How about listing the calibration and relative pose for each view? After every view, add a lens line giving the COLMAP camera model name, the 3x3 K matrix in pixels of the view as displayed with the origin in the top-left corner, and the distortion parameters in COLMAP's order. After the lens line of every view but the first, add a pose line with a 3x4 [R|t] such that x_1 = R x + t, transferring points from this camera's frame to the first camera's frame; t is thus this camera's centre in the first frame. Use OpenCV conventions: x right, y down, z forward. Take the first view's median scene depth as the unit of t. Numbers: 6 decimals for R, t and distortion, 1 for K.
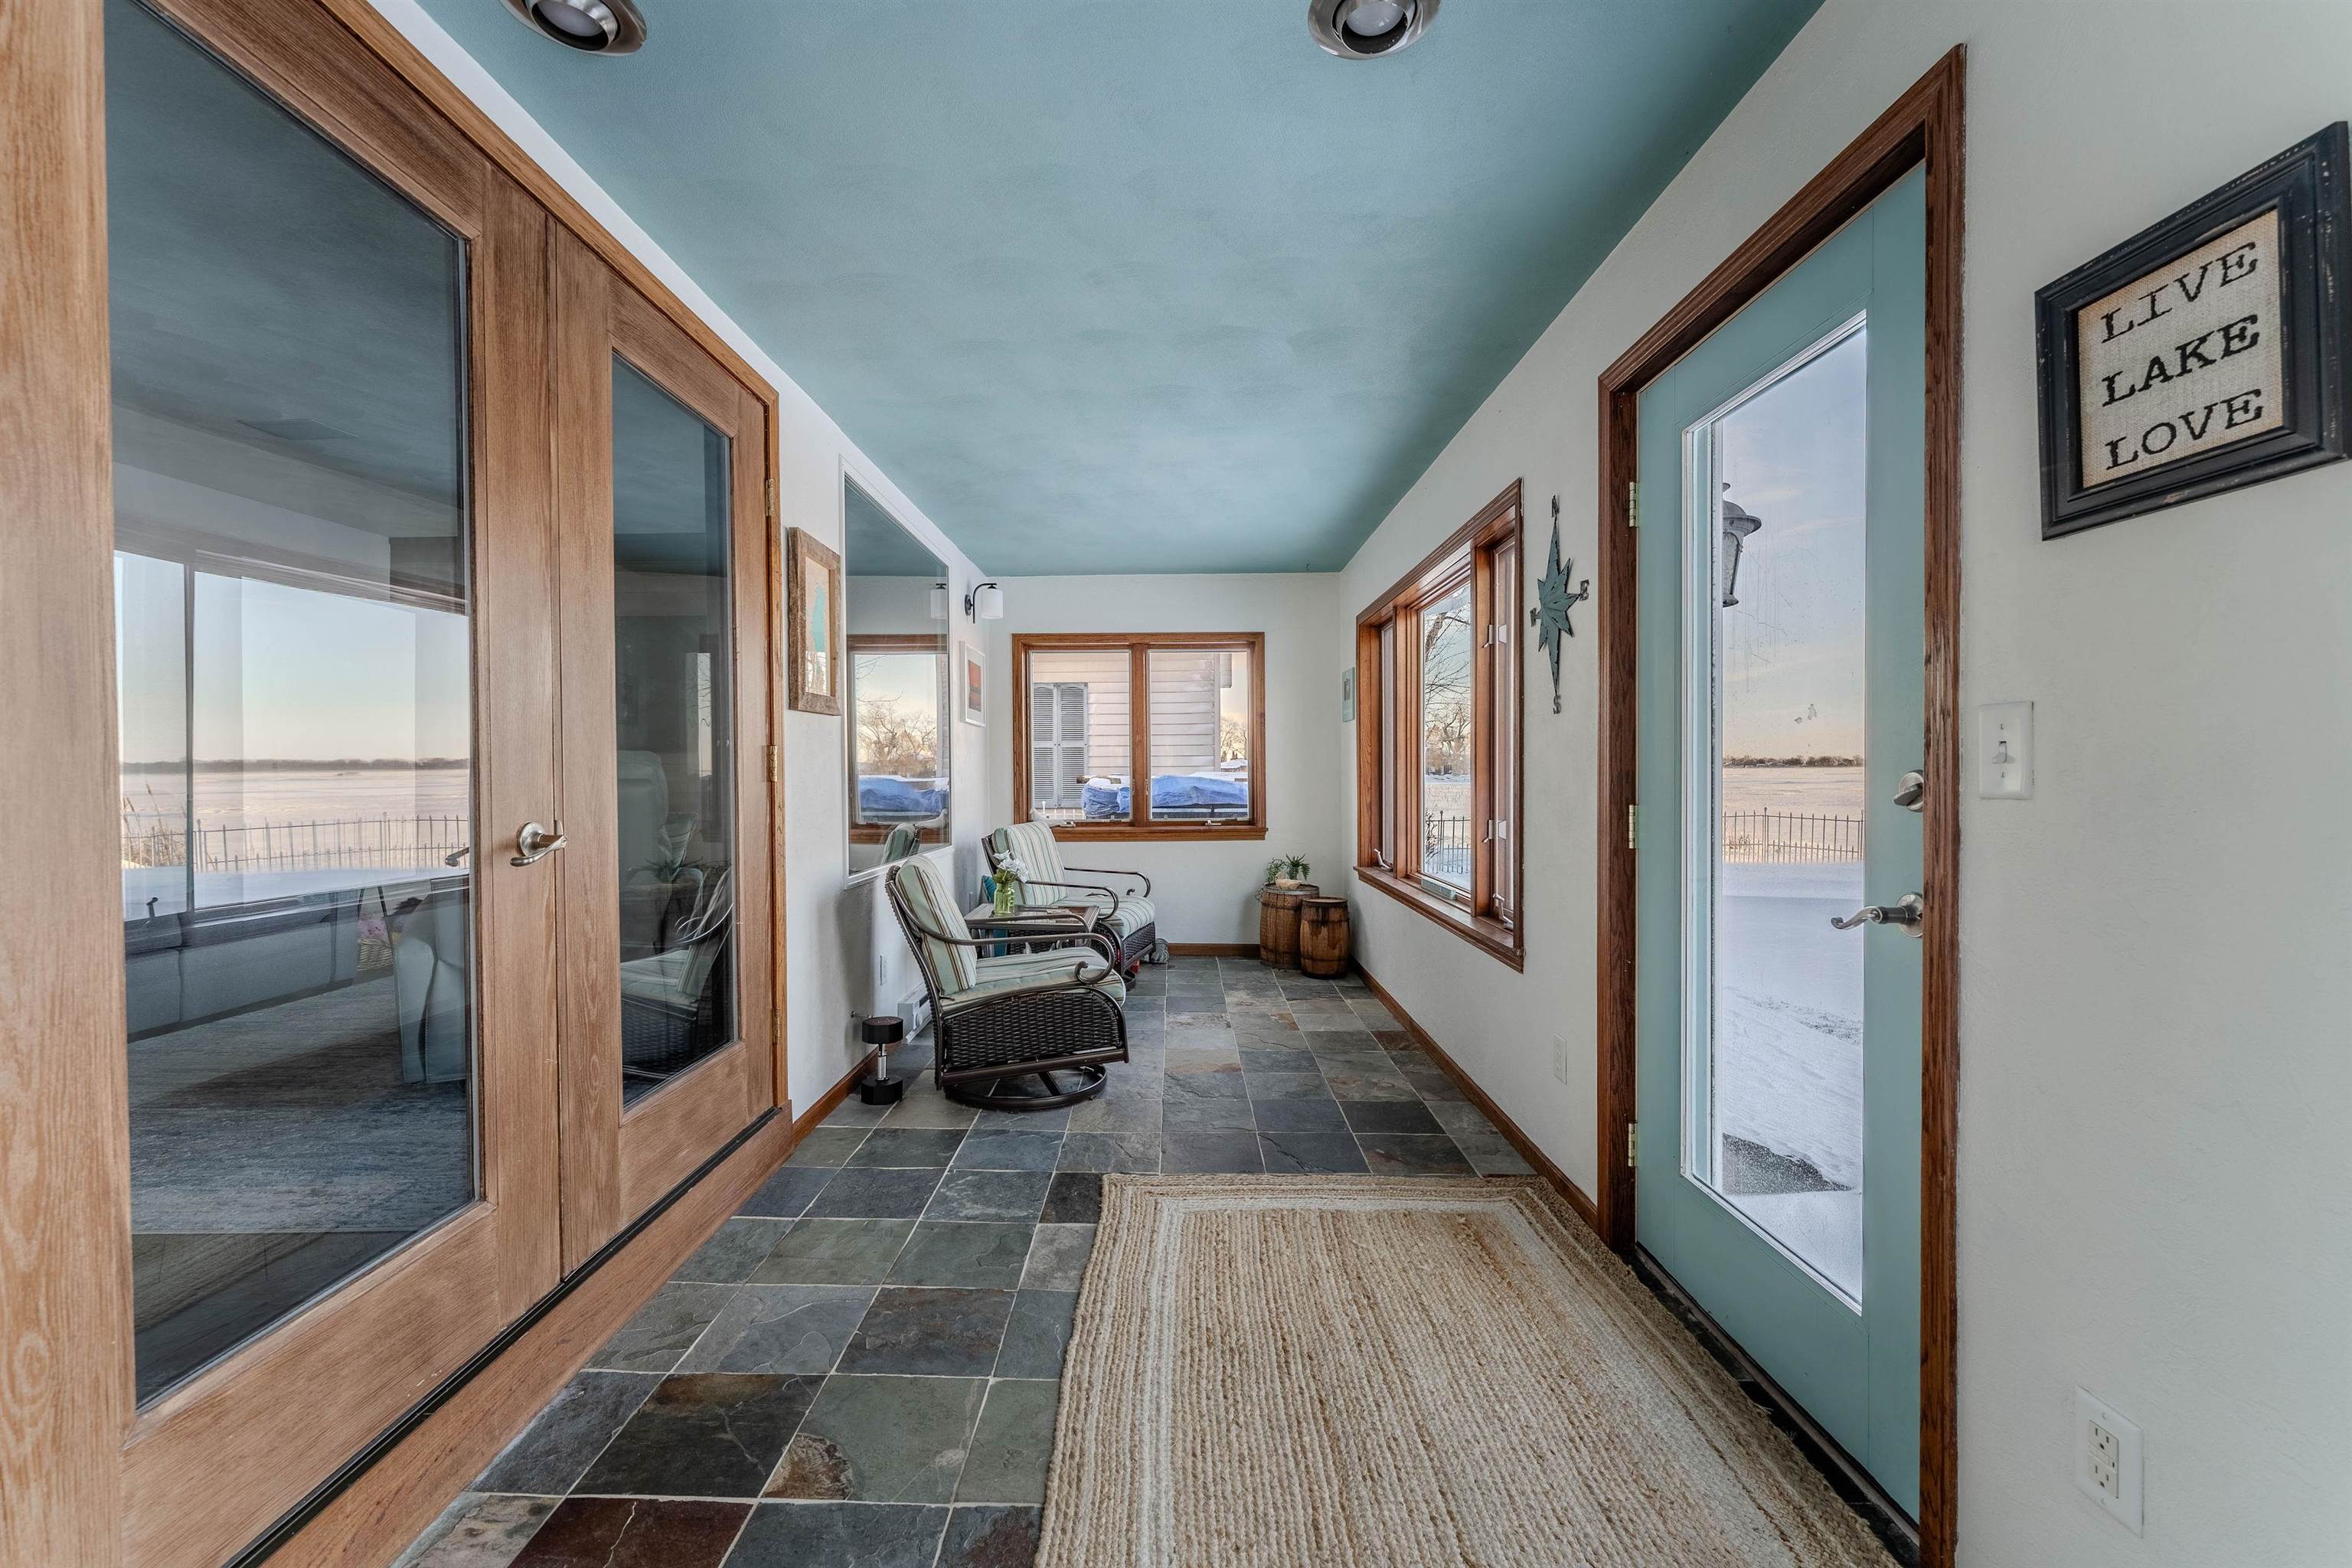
lens RADIAL K [[958.0, 0, 1176.0], [0, 958.0, 784.0], [0, 0, 1]] dist [0.000026, 0.000001]
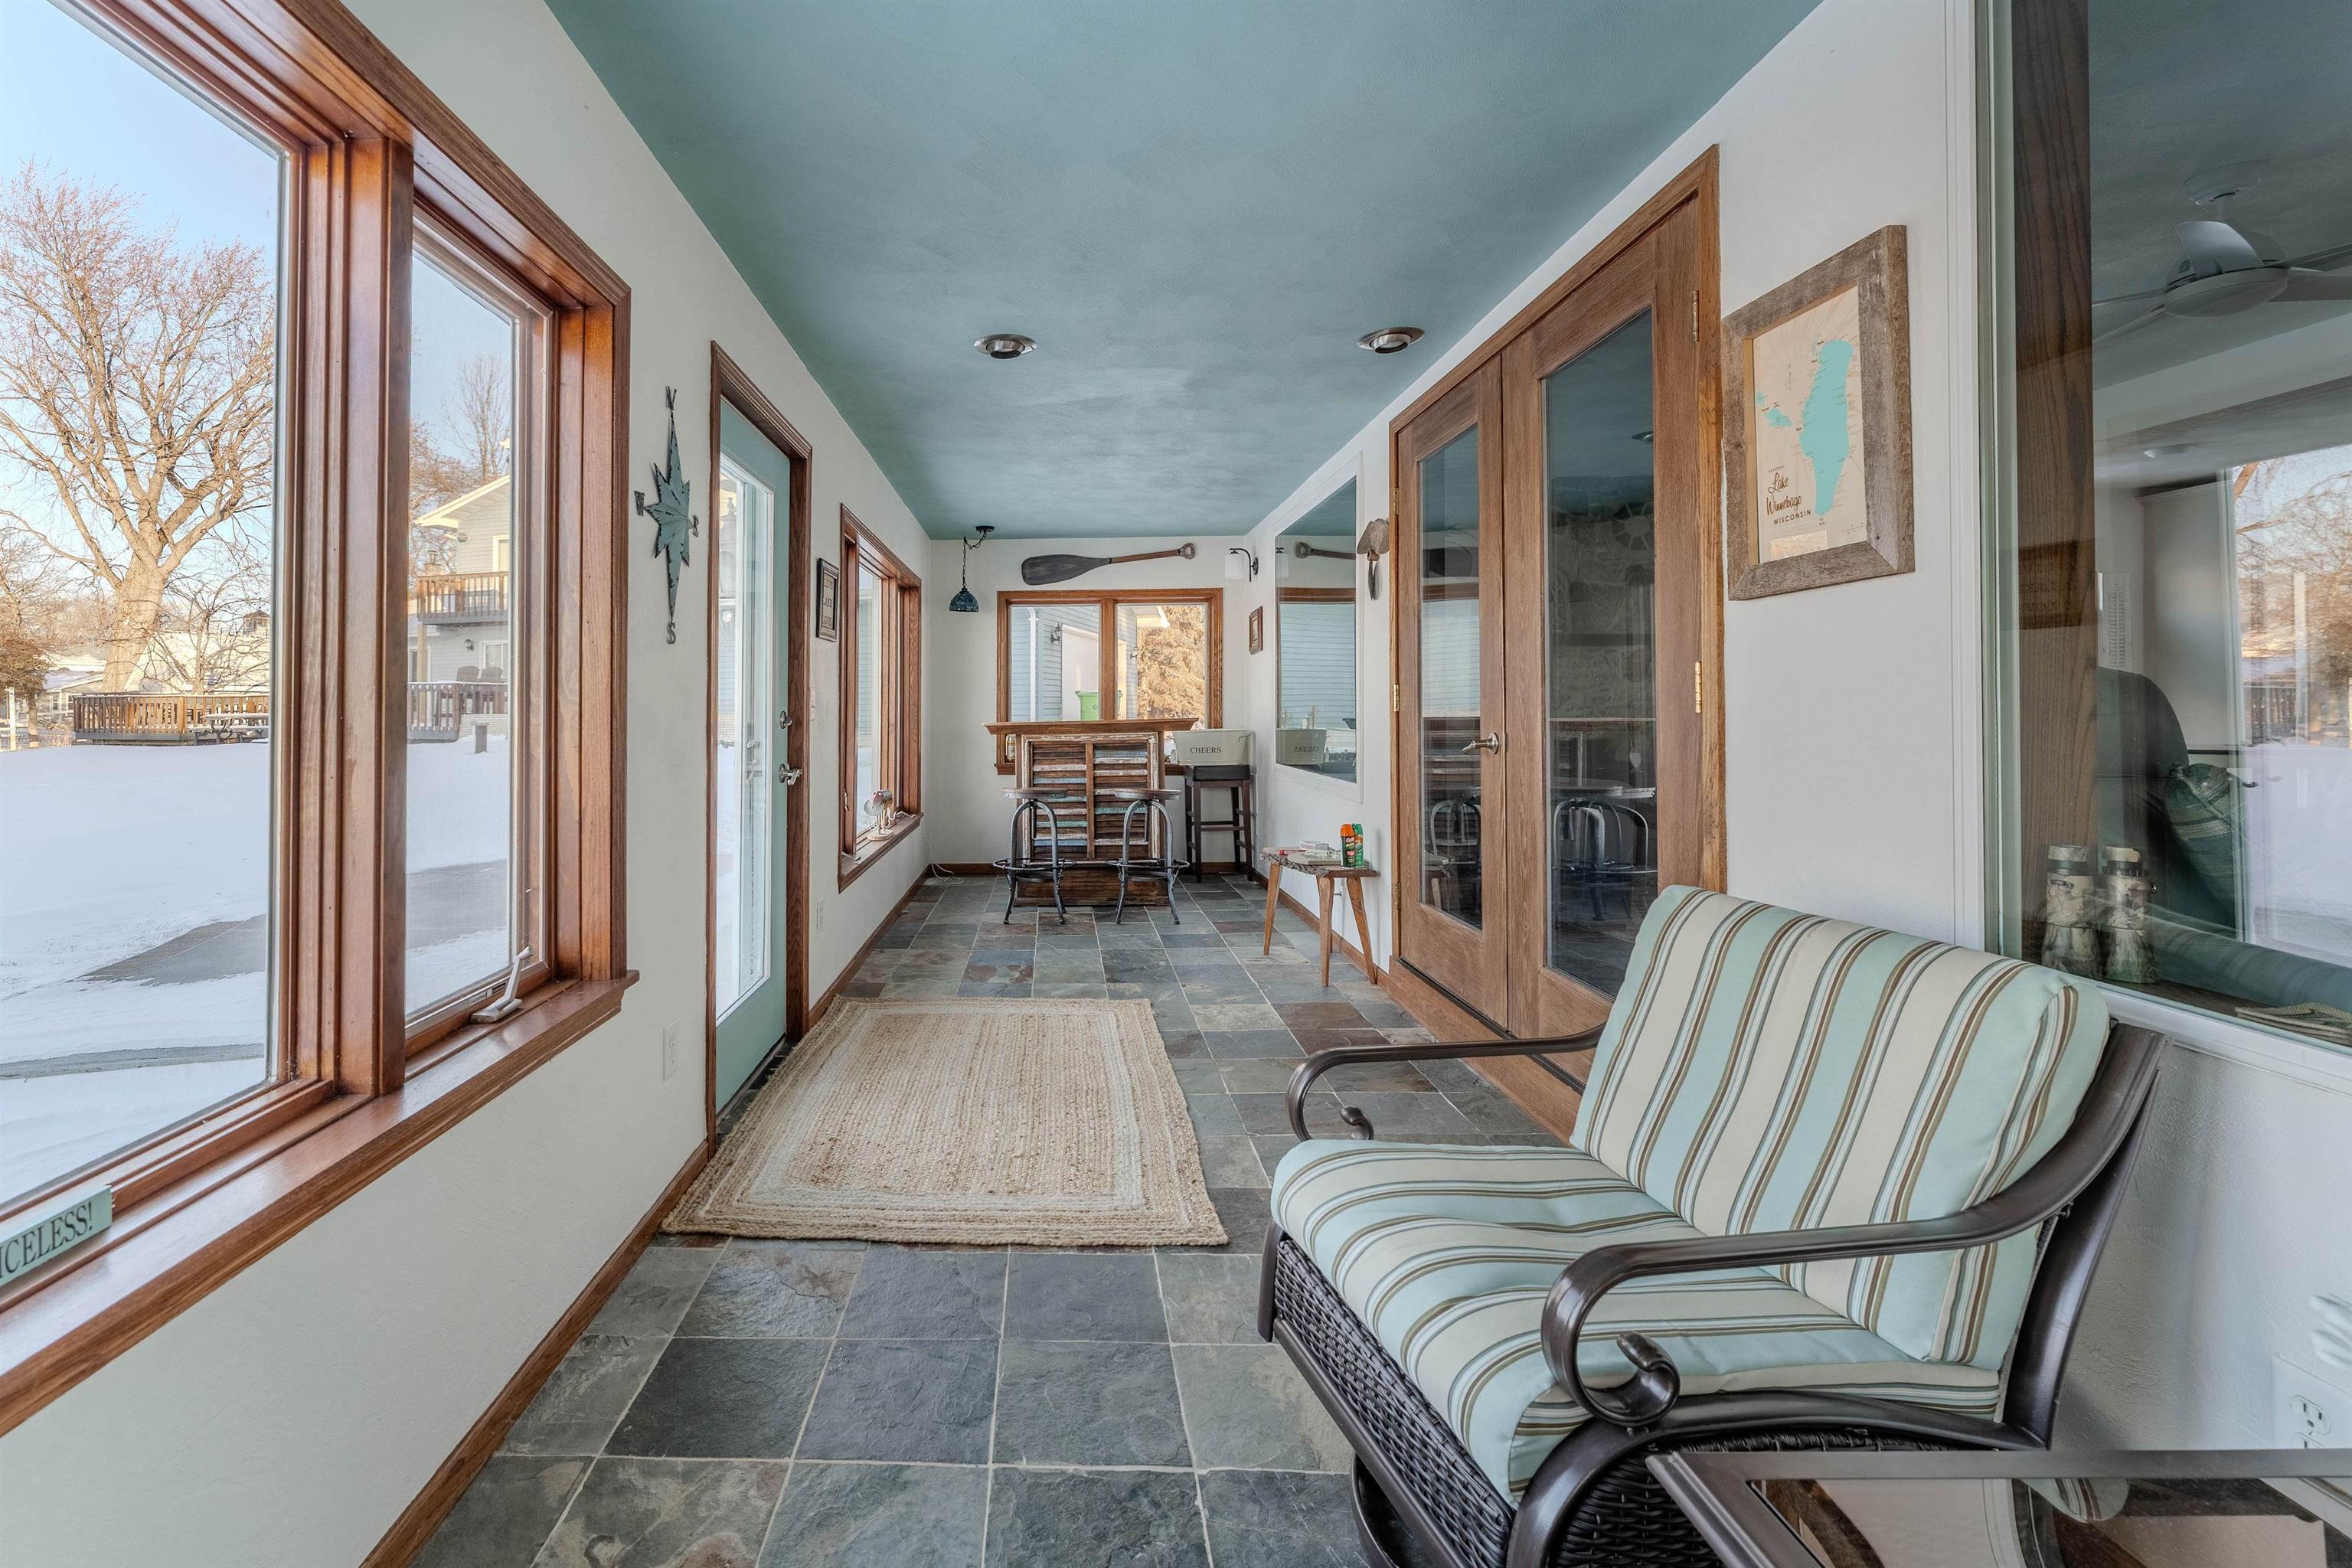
lens RADIAL K [[950.4, 0, 1179.7], [0, 950.4, 696.7], [0, 0, 1]] dist [0.000027, 0.000009]
pose [[-0.992260, 0.011215, -0.123669, 0.054437], [0.011394, 0.999935, -0.000737, -0.020279], [0.123653, -0.002140, -0.992323, 1.894363]]
